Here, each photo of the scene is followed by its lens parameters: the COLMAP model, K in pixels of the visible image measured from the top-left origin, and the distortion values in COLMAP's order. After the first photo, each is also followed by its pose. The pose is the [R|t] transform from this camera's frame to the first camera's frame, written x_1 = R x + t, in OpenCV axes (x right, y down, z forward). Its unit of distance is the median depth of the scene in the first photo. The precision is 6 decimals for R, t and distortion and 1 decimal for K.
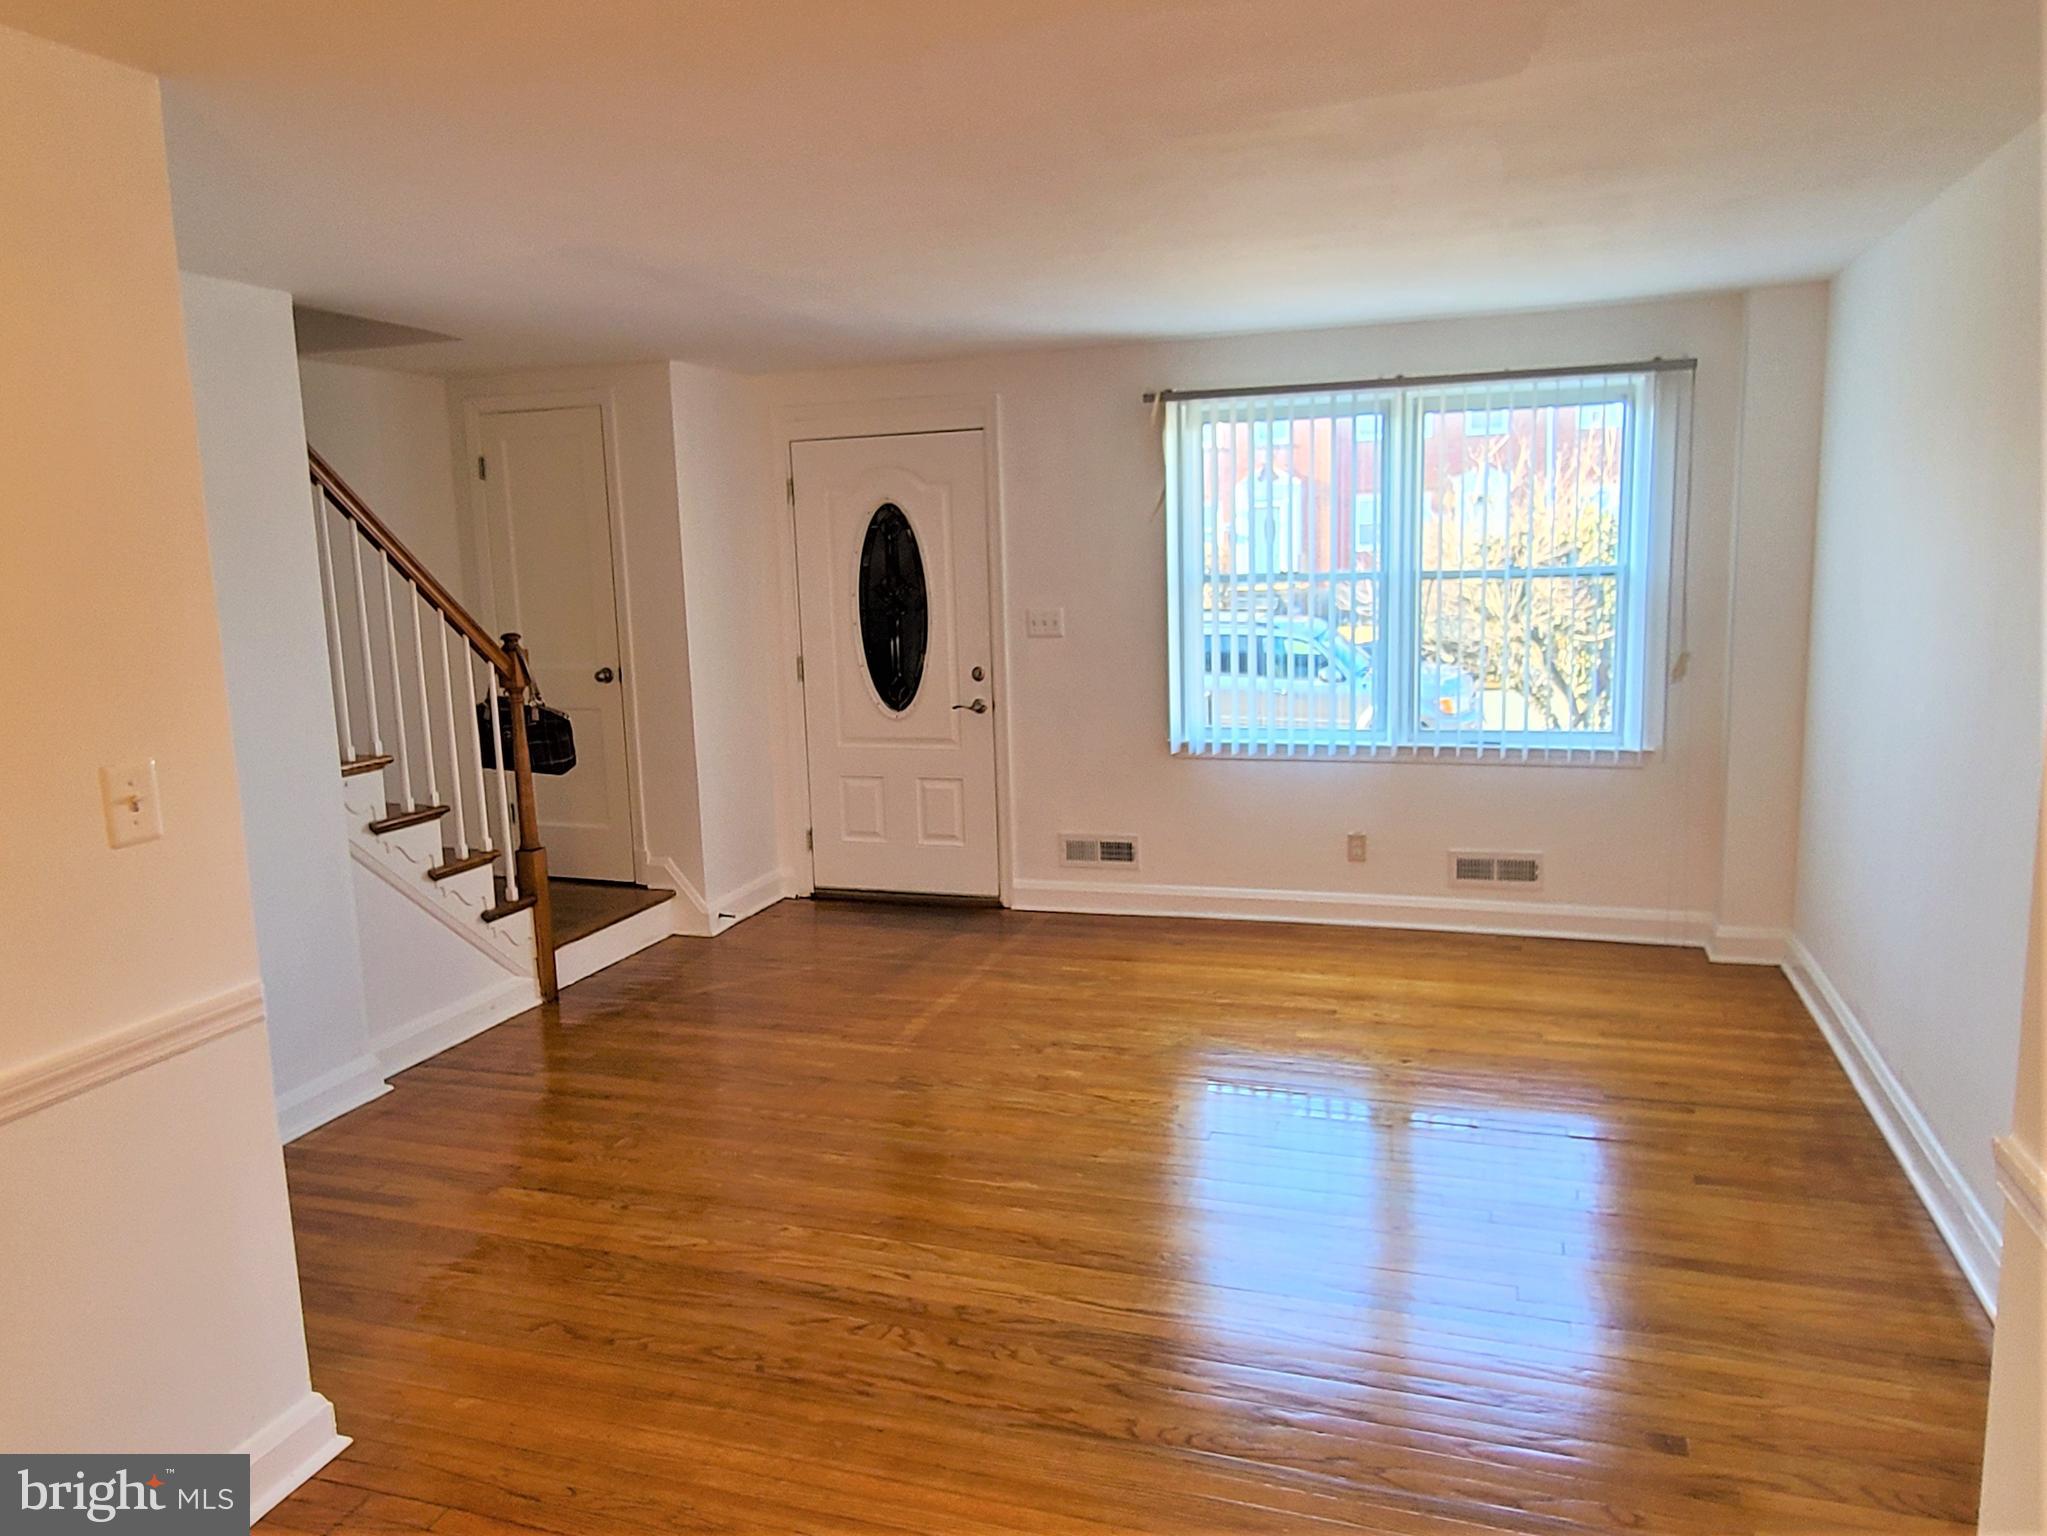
lens RADIAL K [[1446.3, 0, 1023.5], [0, 1446.3, 768.0], [0, 0, 1]] dist [0.002618, 0.001114]
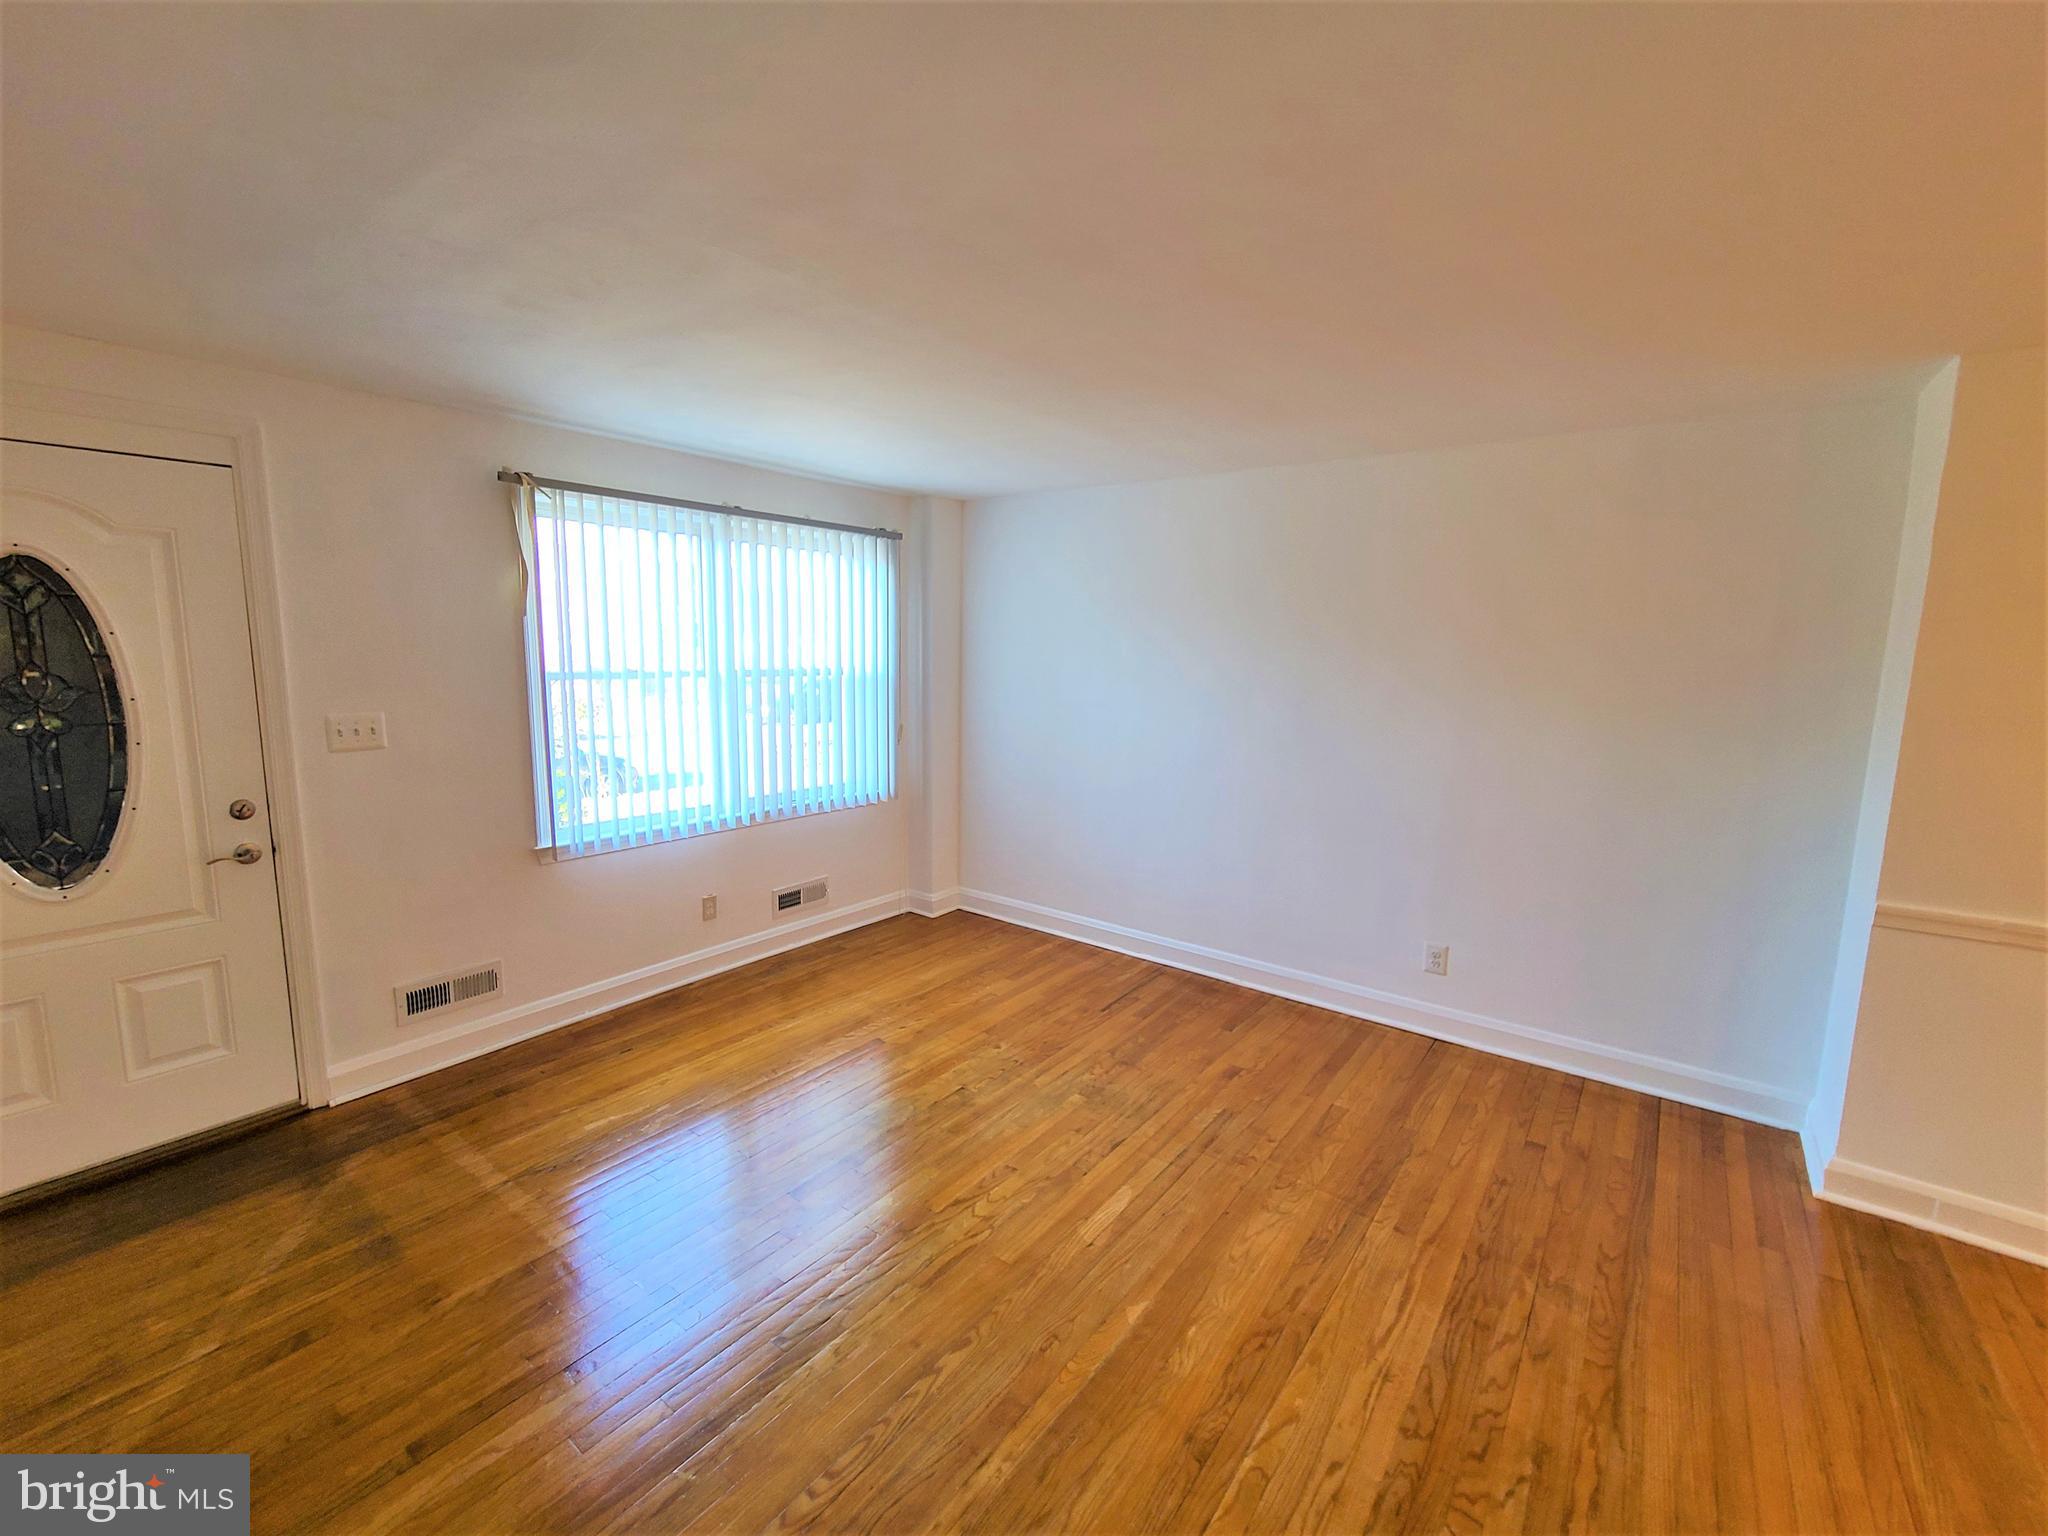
lens RADIAL K [[855.1, 0, 1024.0], [0, 855.1, 768.0], [0, 0, 1]] dist [-0.003067, -0.000179]
pose [[0.318719, -0.101922, 0.942353, -0.351196], [0.121724, 0.990371, 0.065947, -0.076891], [-0.940001, 0.093688, 0.328056, 0.576046]]
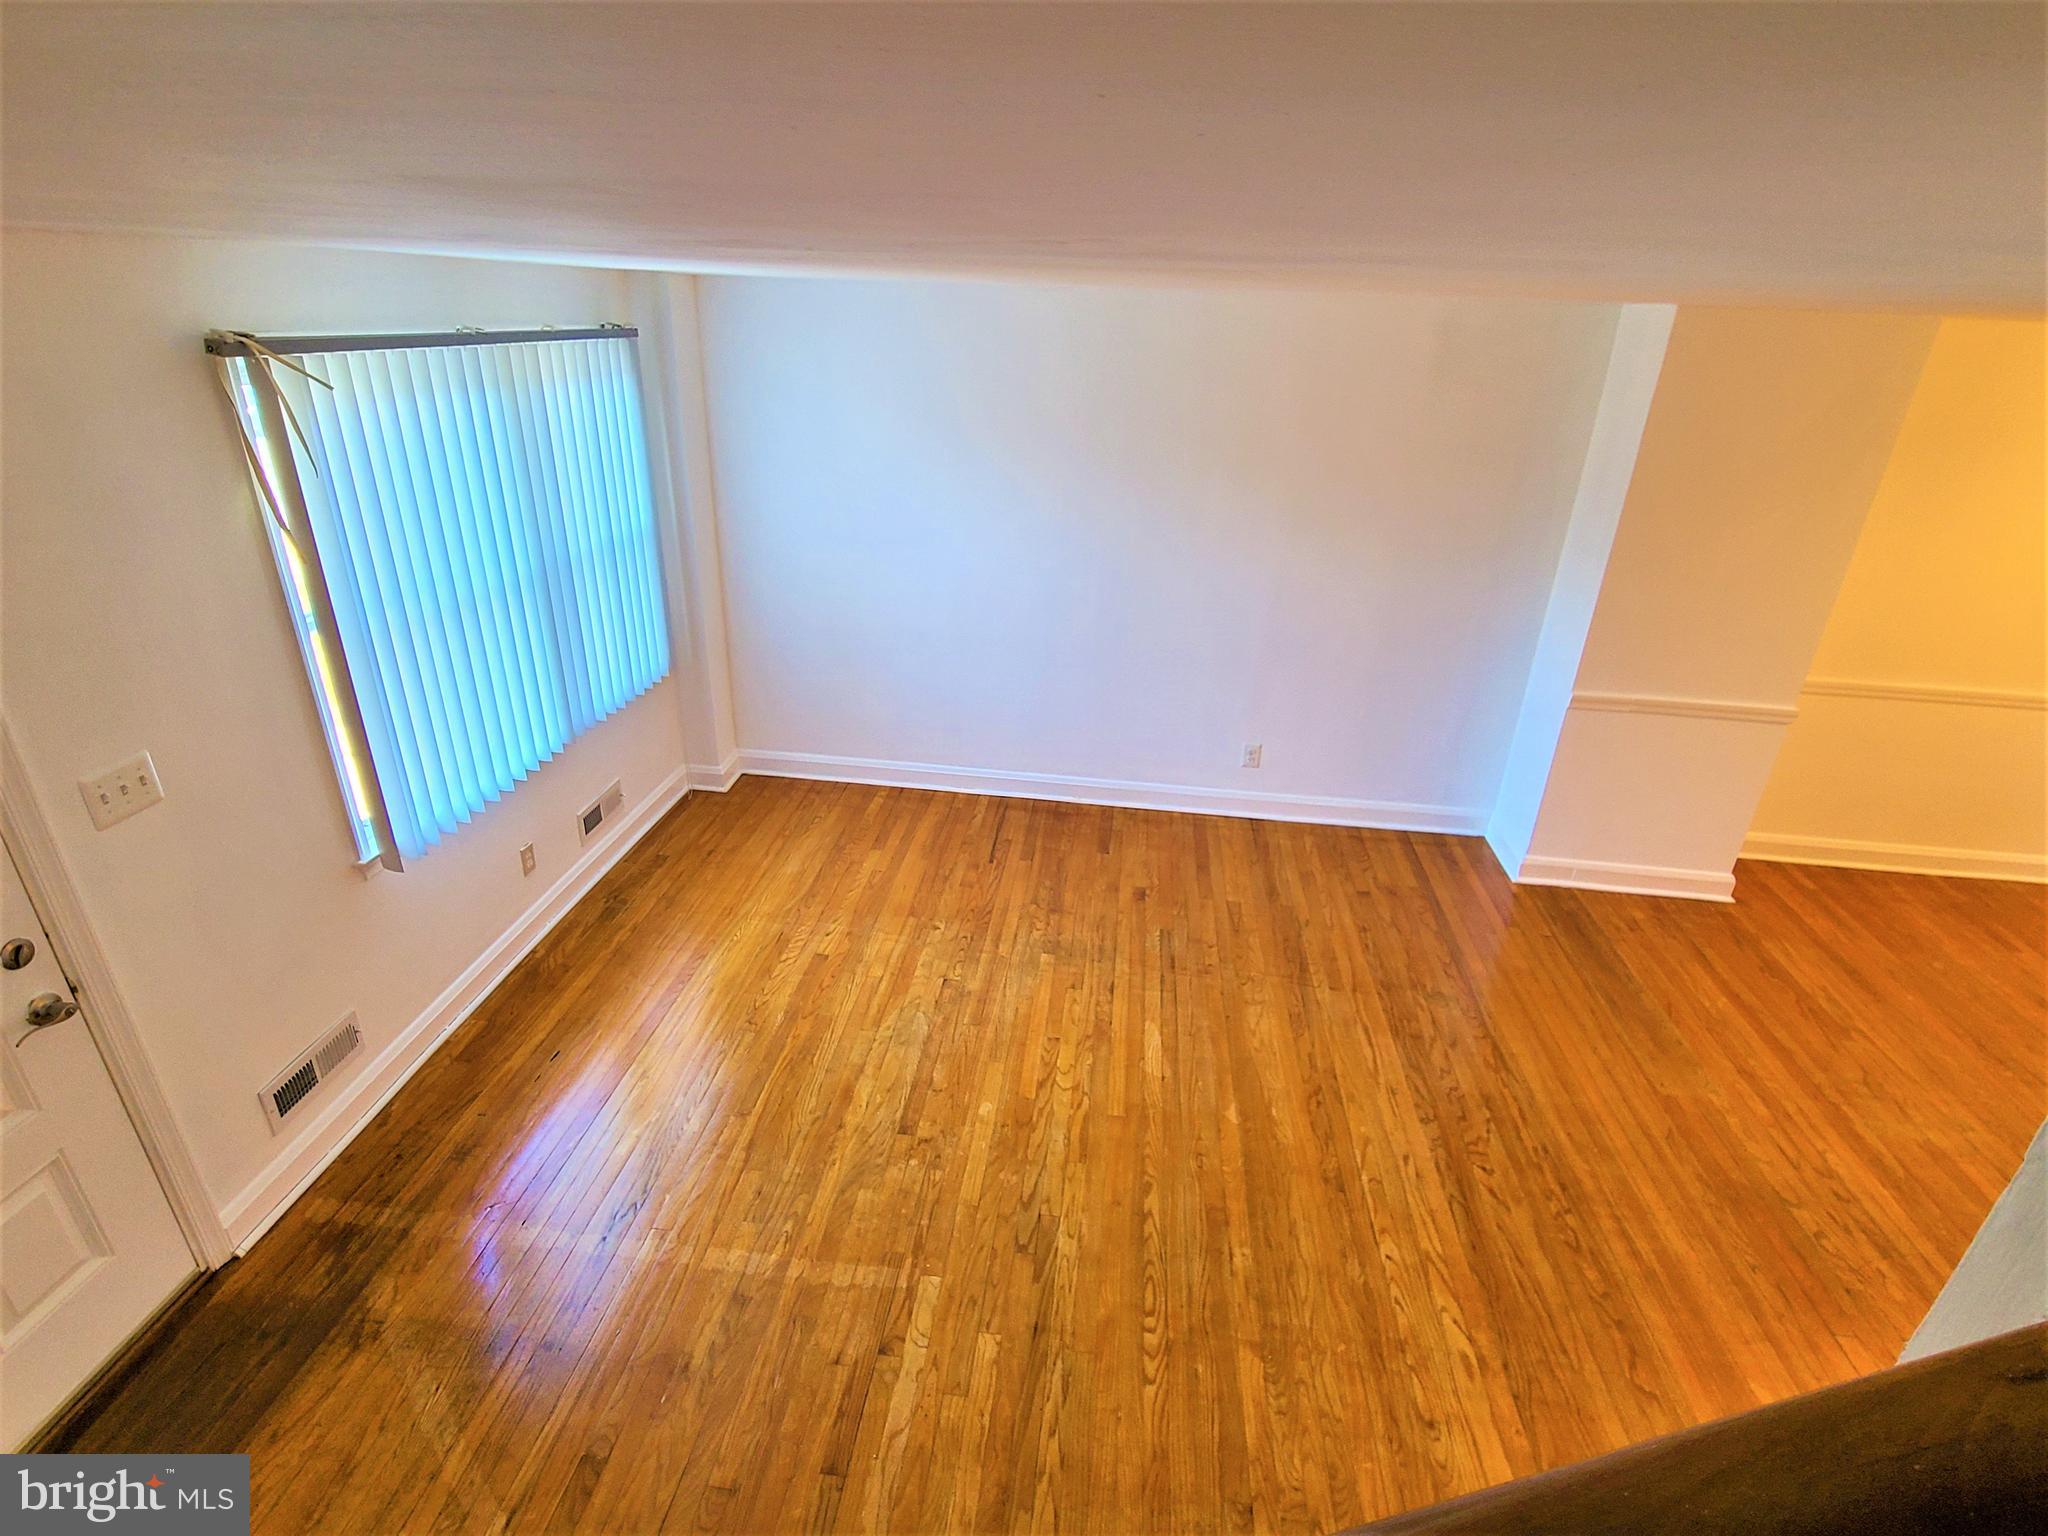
lens RADIAL K [[981.5, 0, 1024.0], [0, 981.5, 768.0], [0, 0, 1]] dist [-0.004667, -0.000436]
pose [[-0.199526, -0.390528, 0.898709, -0.410720], [0.128797, 0.898741, 0.419137, -0.241049], [-0.971391, 0.199380, -0.129023, 0.828156]]
